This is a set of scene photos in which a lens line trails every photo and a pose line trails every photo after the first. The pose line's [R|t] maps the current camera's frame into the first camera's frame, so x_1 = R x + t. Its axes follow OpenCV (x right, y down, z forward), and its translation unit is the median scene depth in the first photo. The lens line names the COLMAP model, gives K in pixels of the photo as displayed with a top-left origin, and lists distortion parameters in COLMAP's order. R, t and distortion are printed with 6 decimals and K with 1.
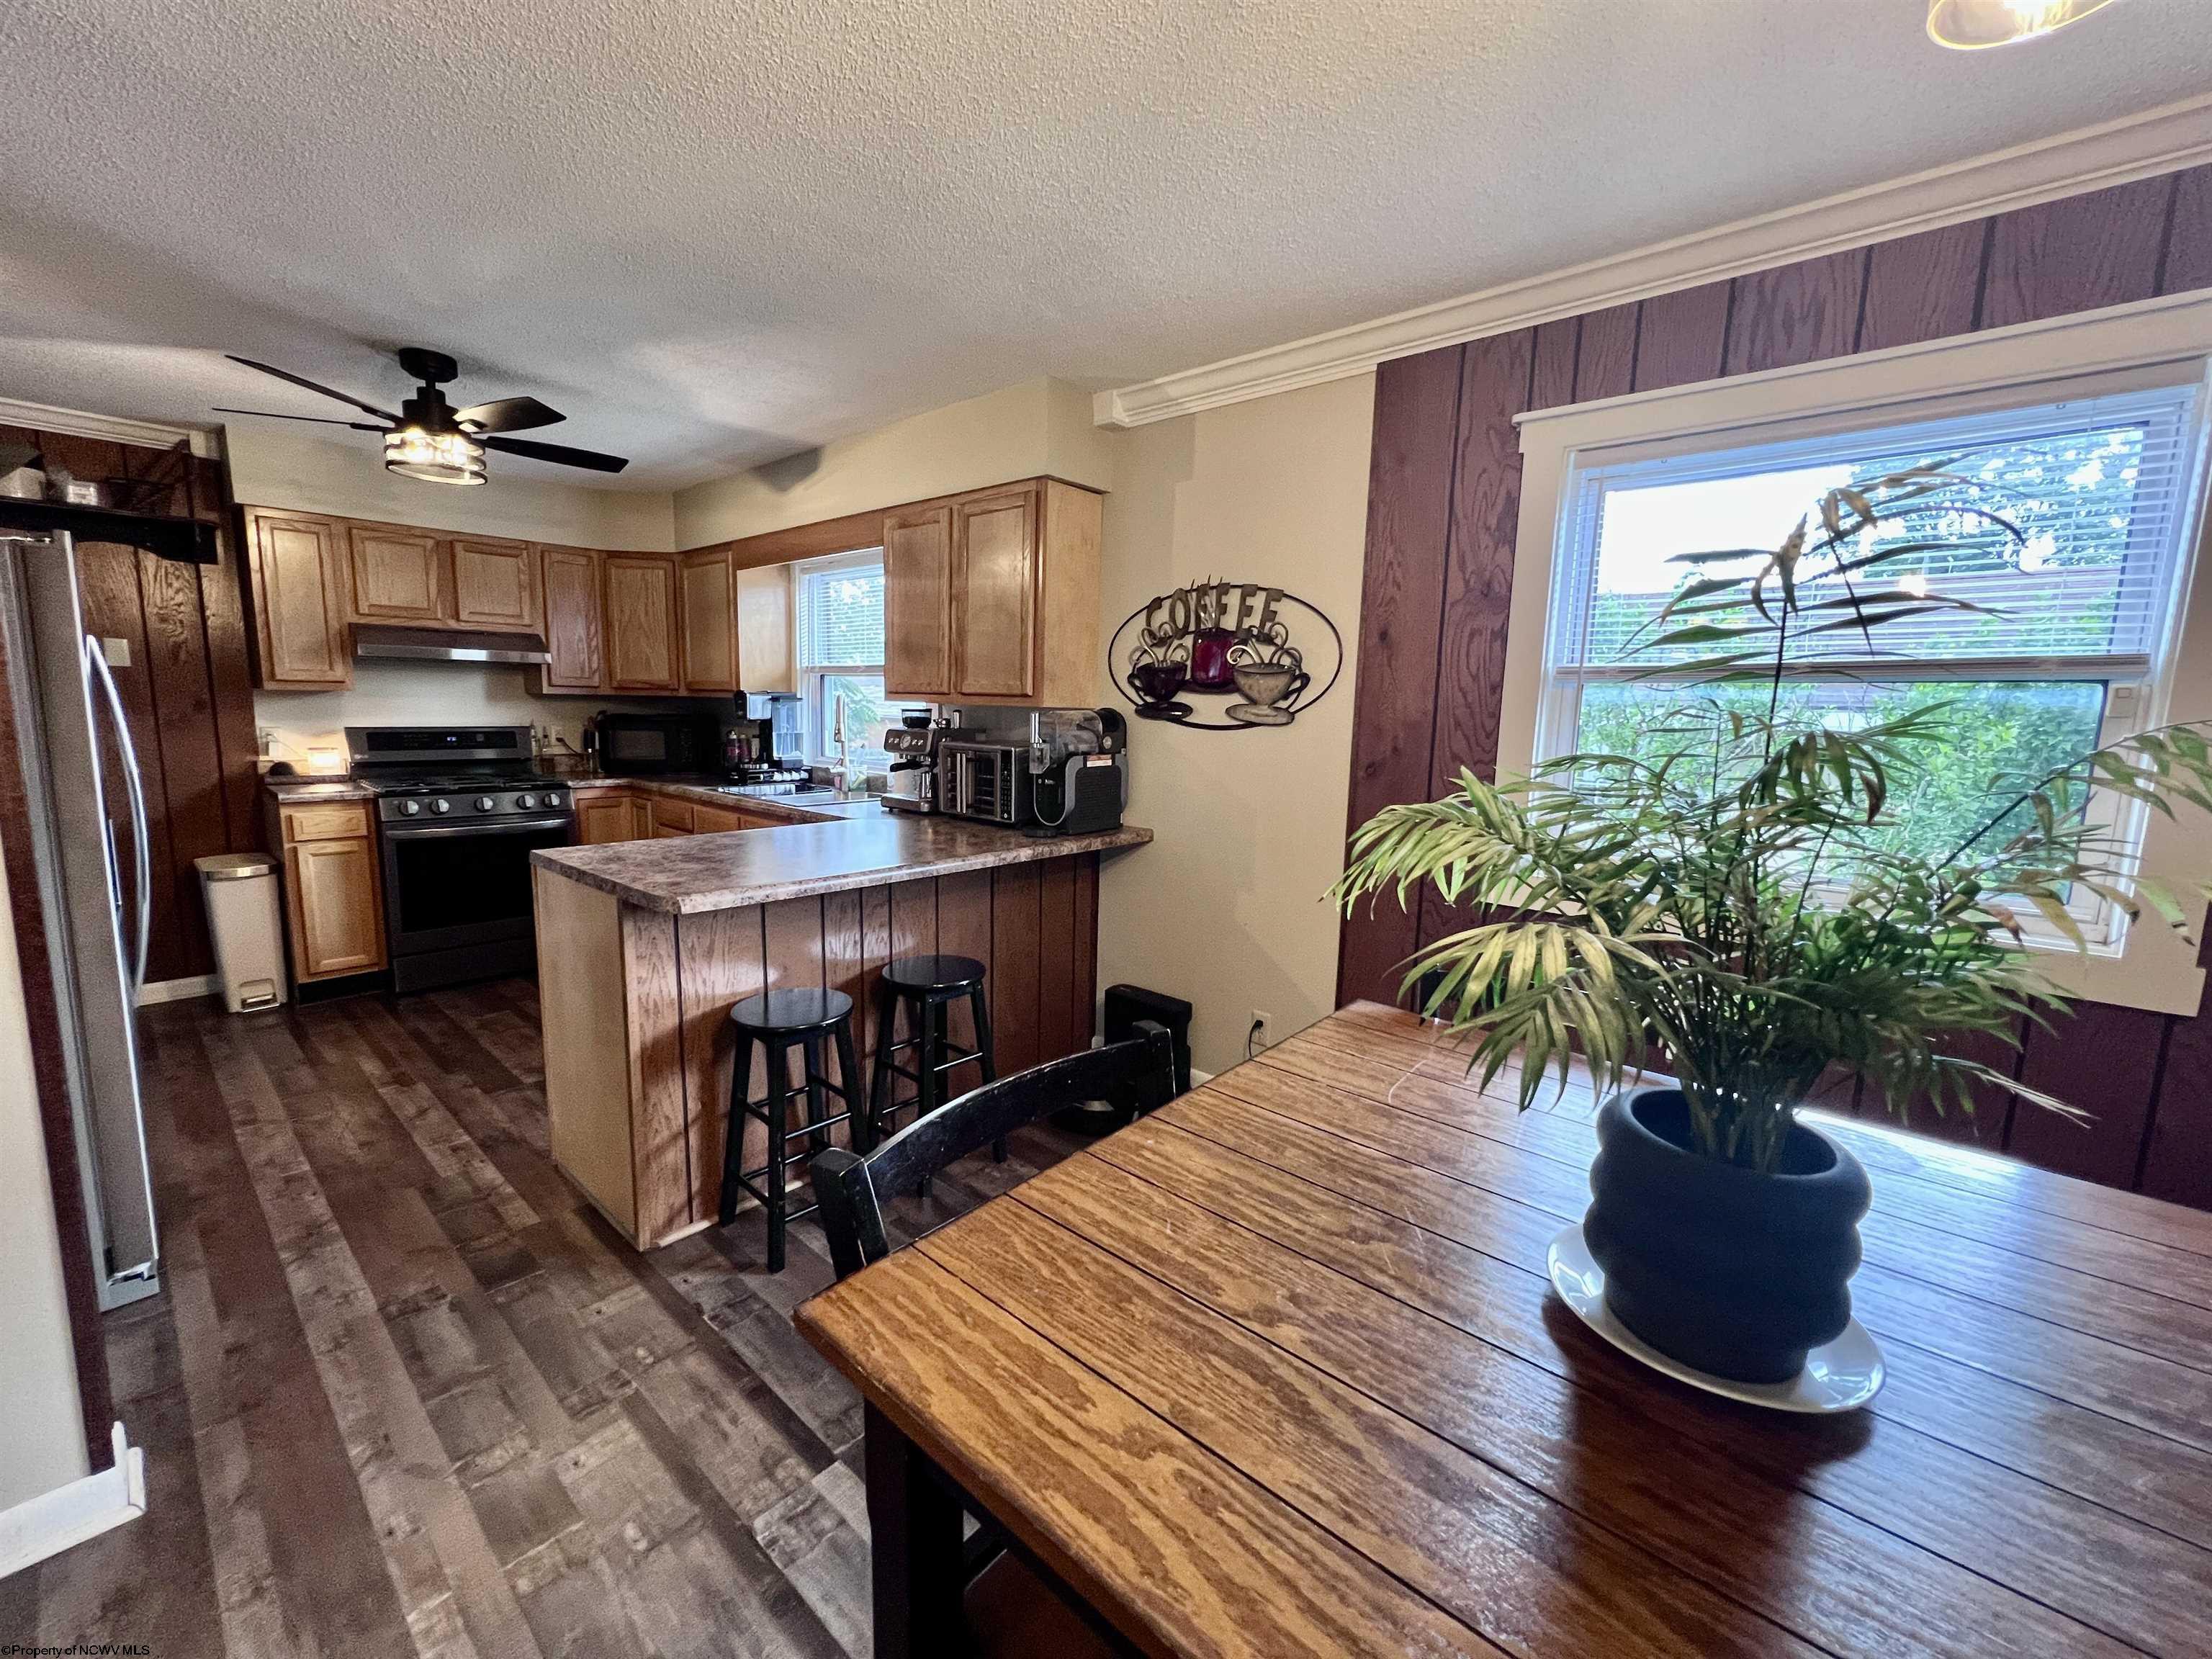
lens RADIAL K [[880.6, 0, 1100.0], [0, 880.6, 825.9], [0, 0, 1]] dist [-0.001368, 0.000118]
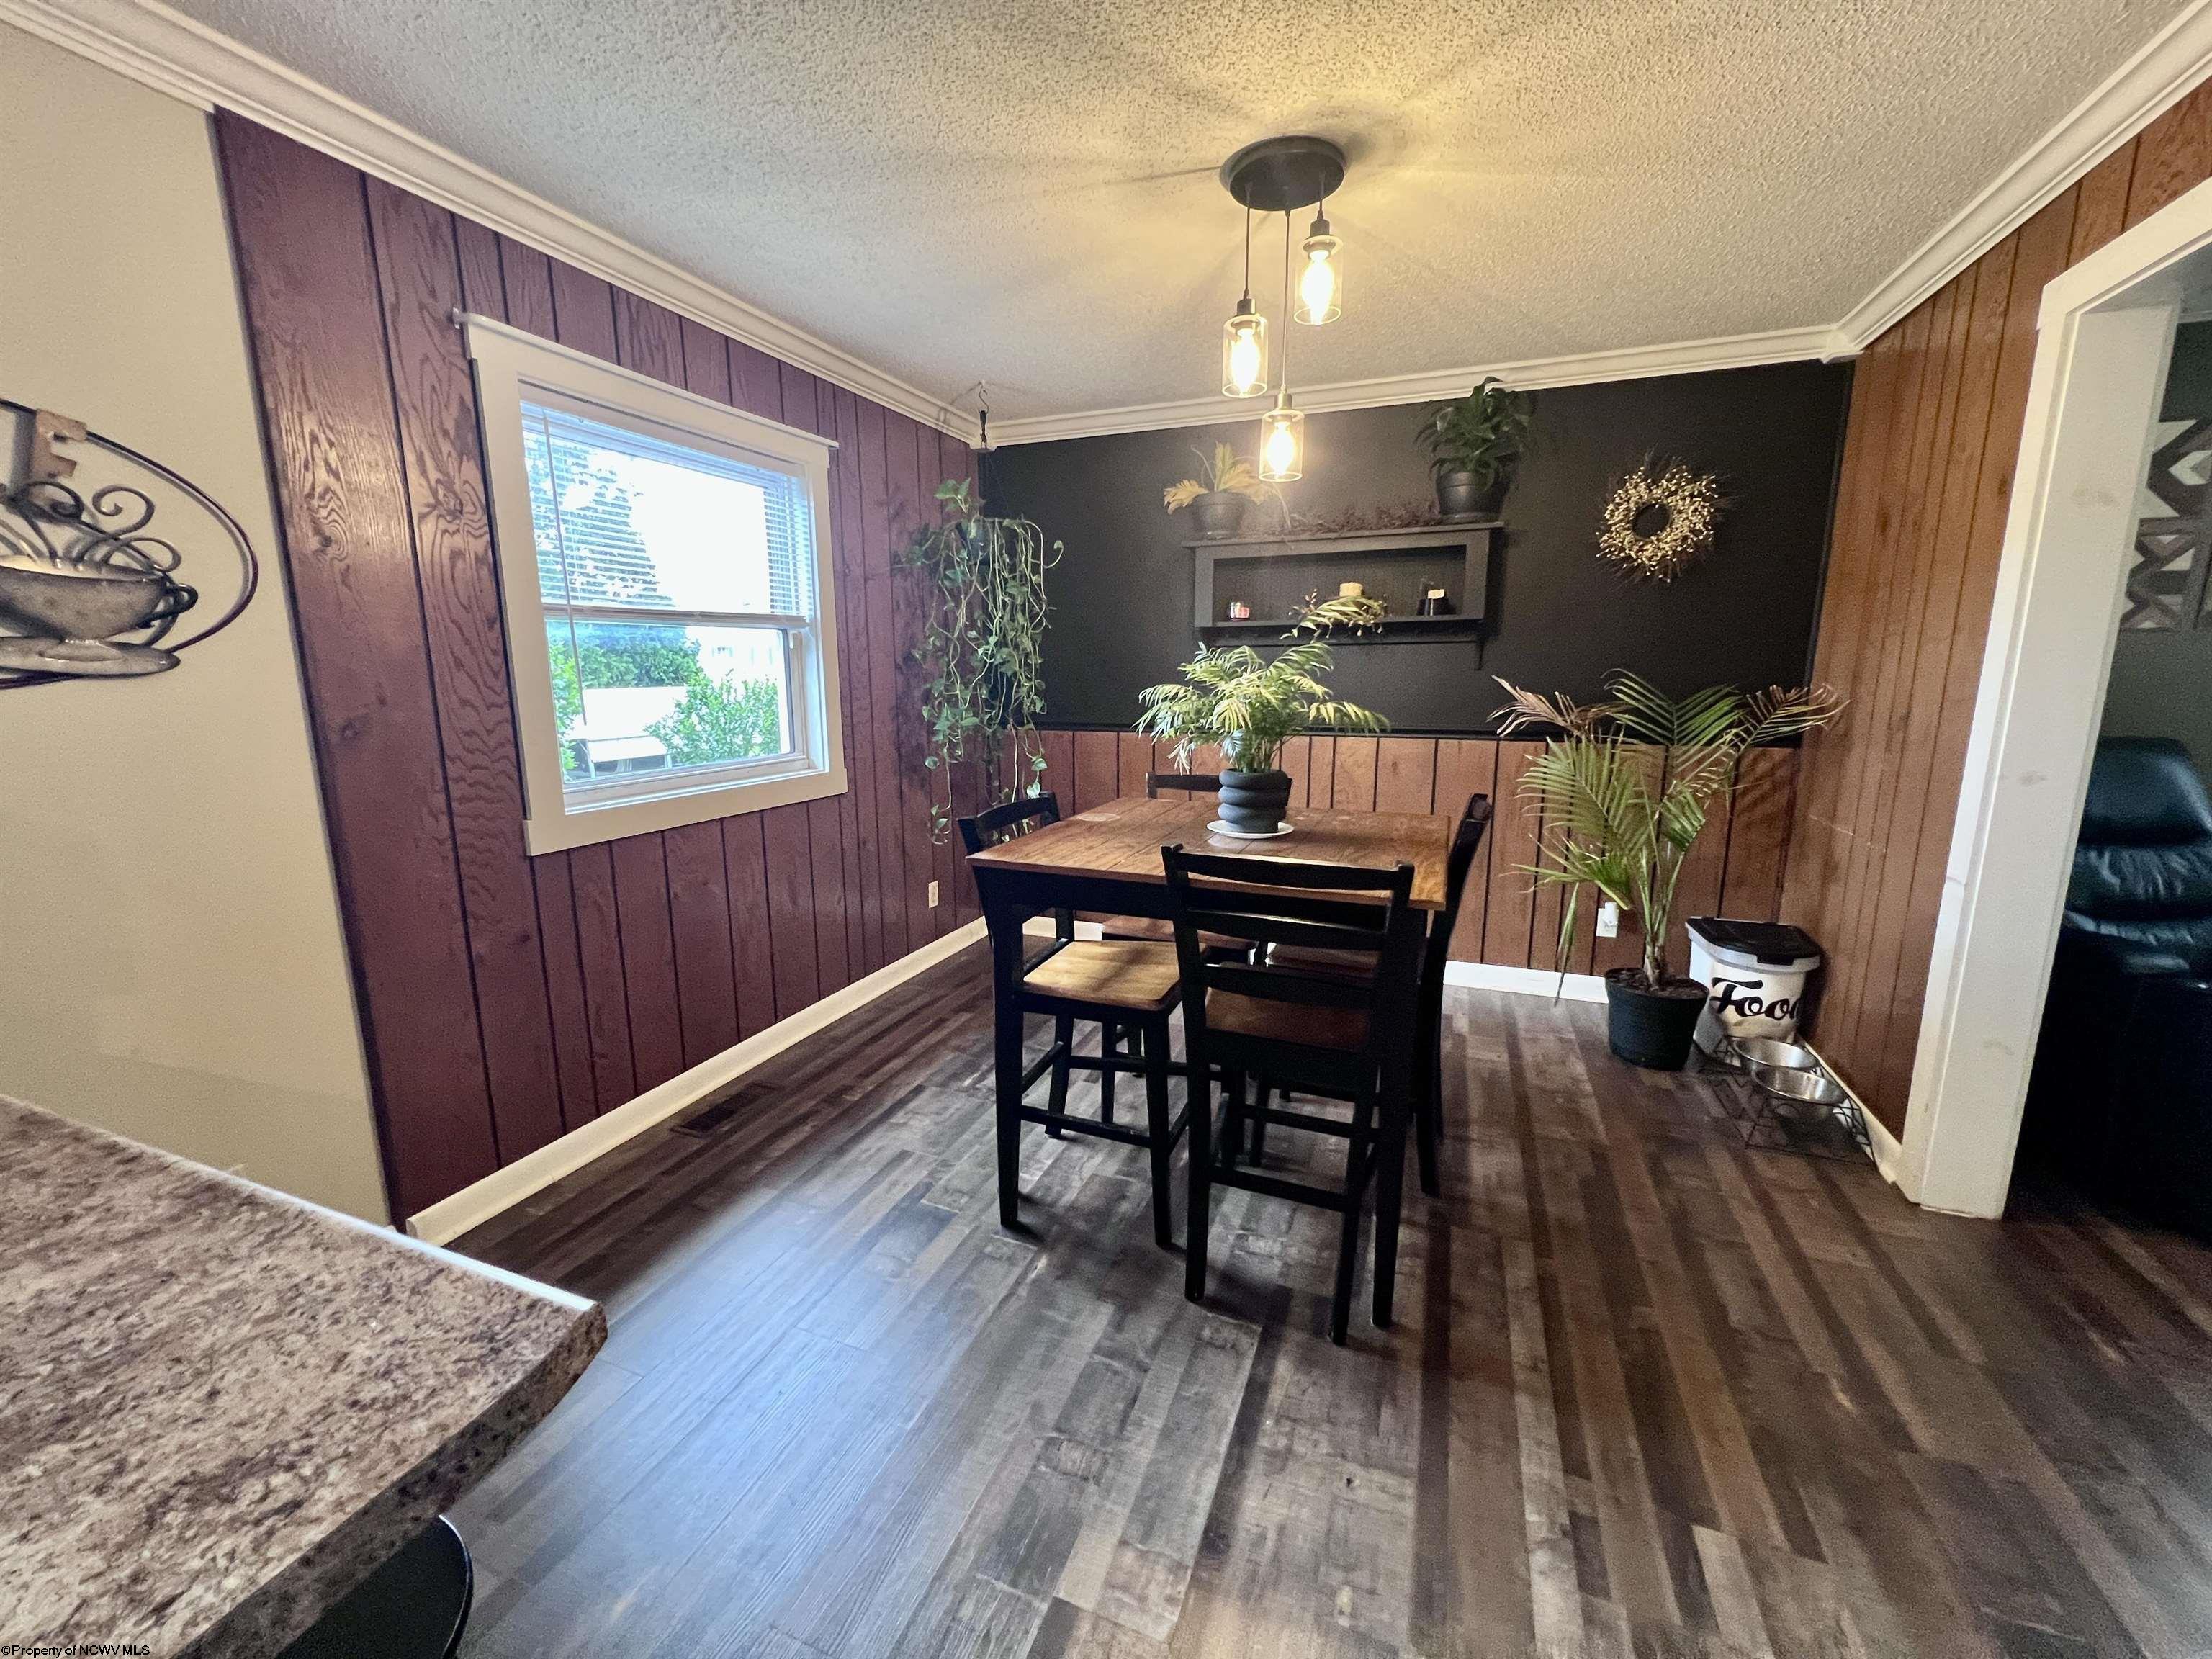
lens RADIAL K [[880.6, 0, 1100.0], [0, 880.6, 825.9], [0, 0, 1]] dist [-0.001368, 0.000118]
pose [[-0.332658, -0.189796, 0.923751, -0.511934], [0.127037, 0.961591, 0.243319, -0.078093], [-0.934452, 0.198293, -0.295770, 0.592365]]
